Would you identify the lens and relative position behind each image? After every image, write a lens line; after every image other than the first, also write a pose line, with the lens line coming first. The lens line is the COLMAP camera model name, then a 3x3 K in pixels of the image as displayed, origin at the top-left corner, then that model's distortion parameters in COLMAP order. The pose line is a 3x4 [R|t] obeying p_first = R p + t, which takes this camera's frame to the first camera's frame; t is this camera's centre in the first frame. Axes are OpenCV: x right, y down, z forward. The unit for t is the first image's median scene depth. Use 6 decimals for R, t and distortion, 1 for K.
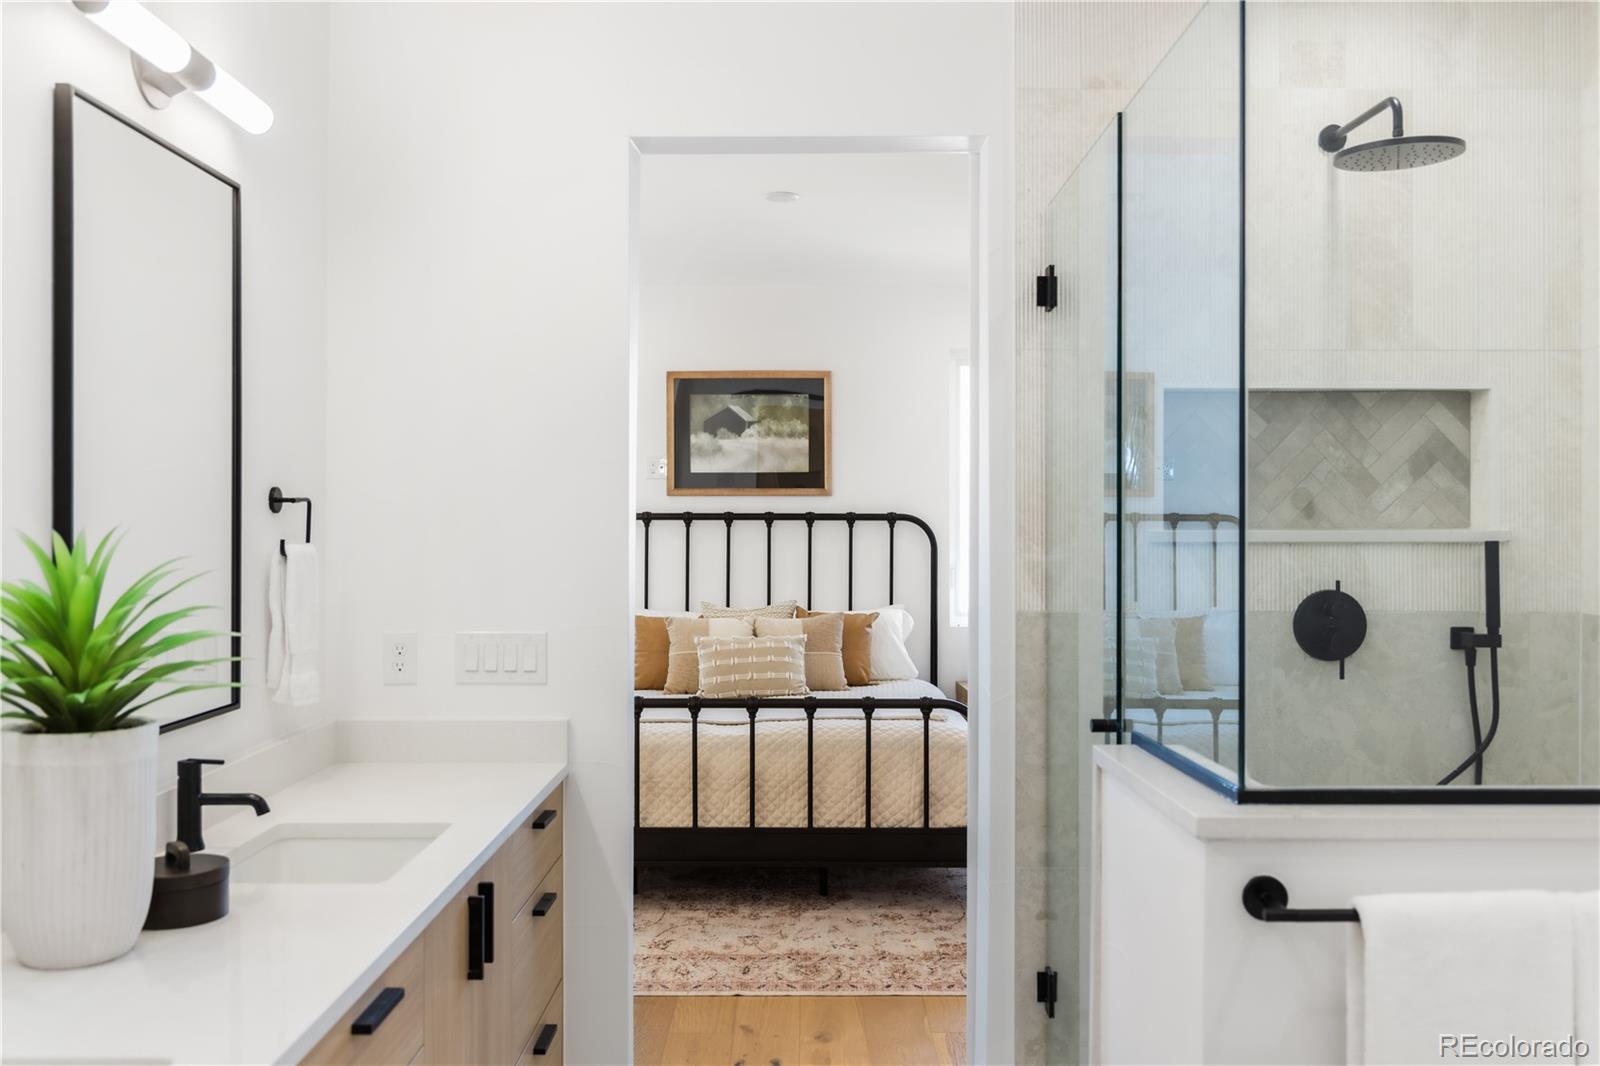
lens RADIAL K [[1334.7, 0, 798.4], [0, 1334.7, 528.2], [0, 0, 1]] dist [-0.012847, 0.001026]
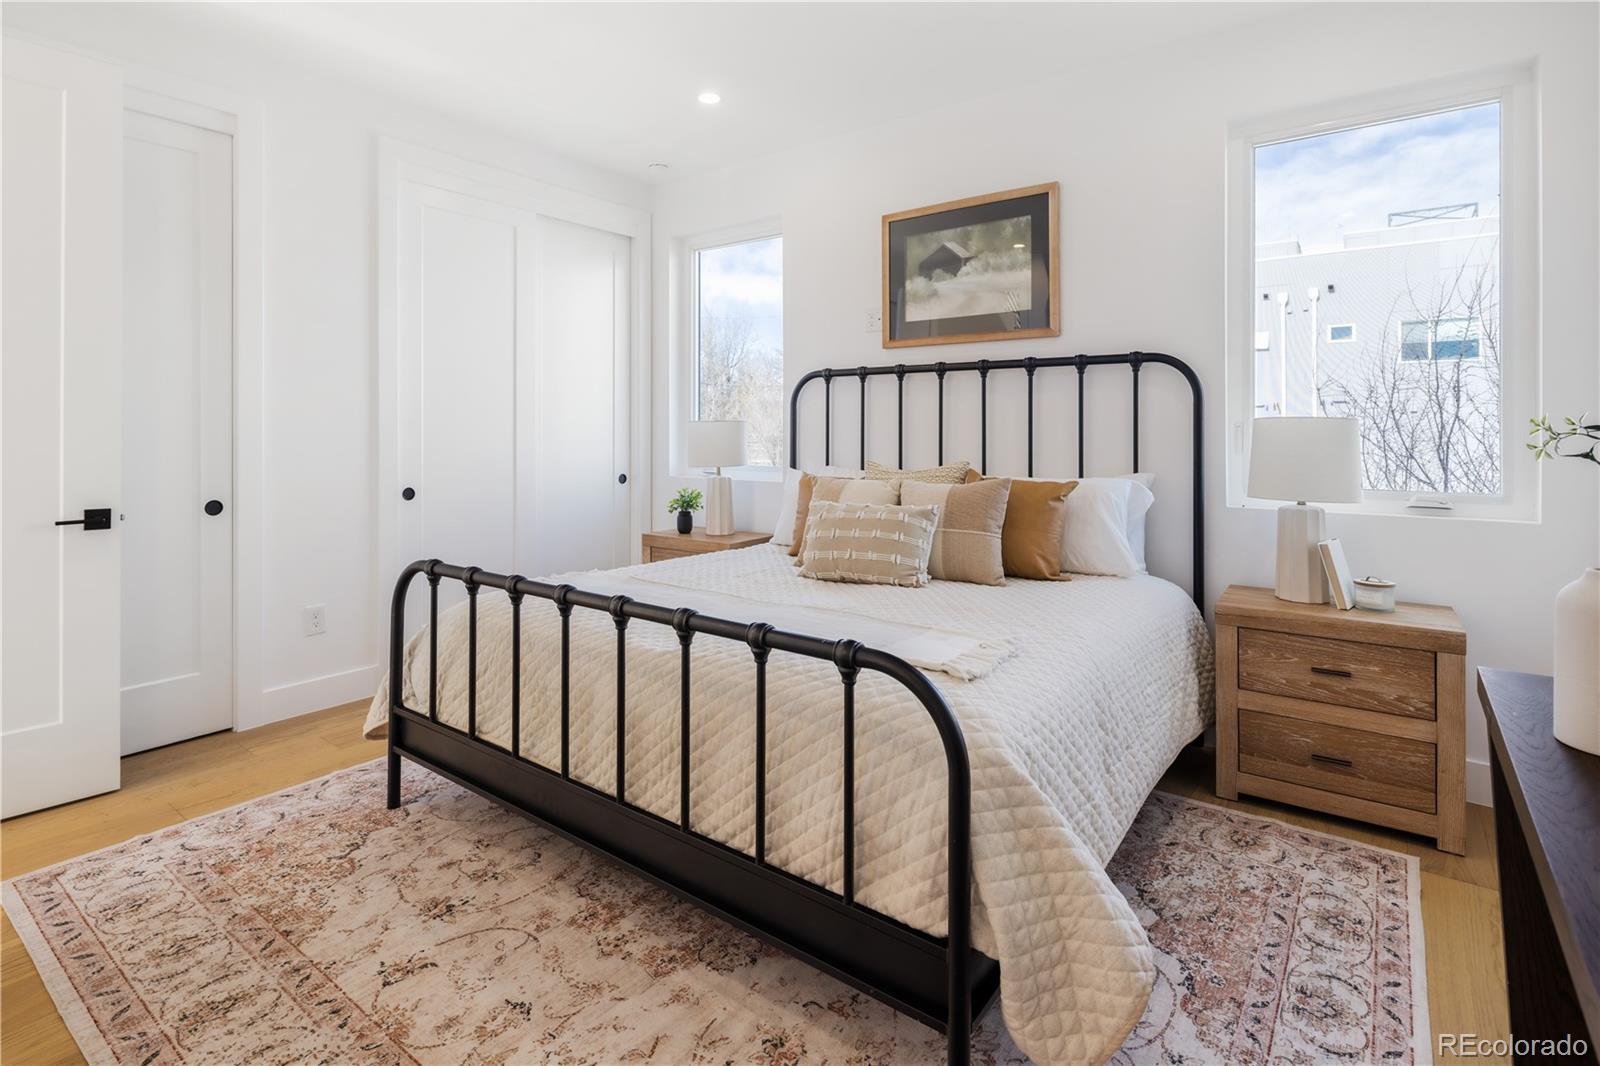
lens RADIAL K [[797.5, 0, 773.3], [0, 797.5, 425.1], [0, 0, 1]] dist [0.004572, -0.003848]
pose [[0.802908, -0.000934, -0.596102, 0.174396], [-0.002451, 0.999985, -0.004868, 0.032423], [0.596098, 0.005370, 0.802894, 0.512703]]
